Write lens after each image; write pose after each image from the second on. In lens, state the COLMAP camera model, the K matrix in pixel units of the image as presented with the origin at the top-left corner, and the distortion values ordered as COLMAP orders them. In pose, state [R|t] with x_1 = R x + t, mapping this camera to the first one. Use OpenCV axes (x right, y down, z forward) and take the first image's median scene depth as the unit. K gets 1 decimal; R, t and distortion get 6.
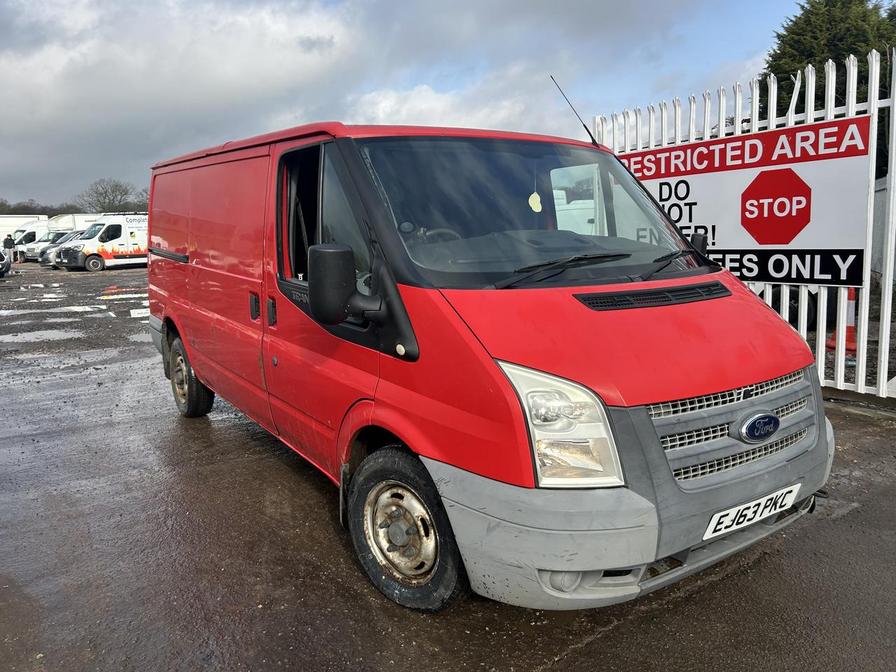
lens RADIAL K [[681.8, 0, 448.5], [0, 681.8, 335.4], [0, 0, 1]] dist [0.037510, -0.022708]
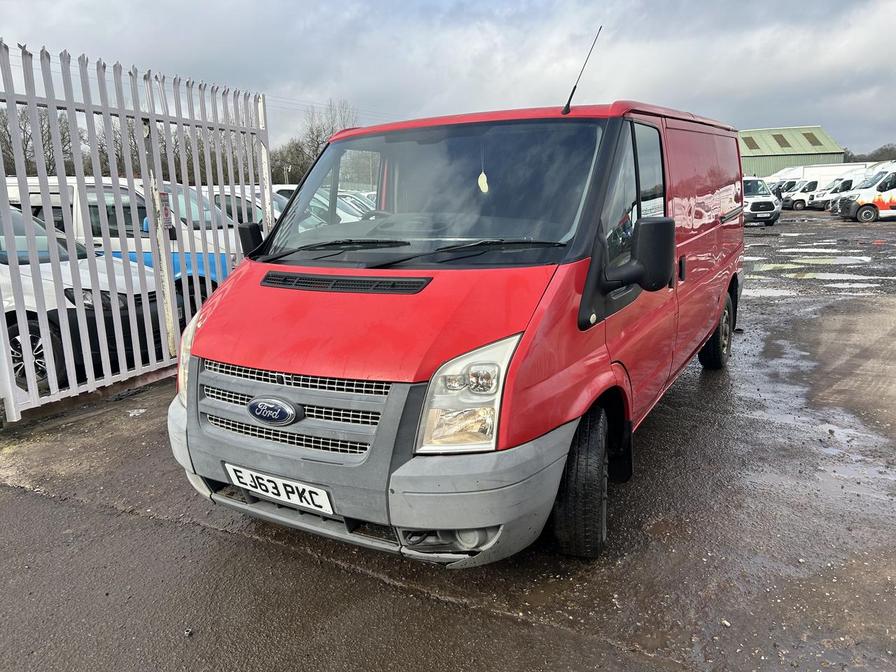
lens RADIAL K [[681.8, 0, 447.1], [0, 681.8, 337.7], [0, 0, 1]] dist [0.037510, -0.022708]
pose [[0.423237, 0.190399, -0.885787, 0.120211], [-0.119038, 0.980880, 0.153962, -0.014169], [0.898165, 0.040280, 0.437810, 0.061996]]
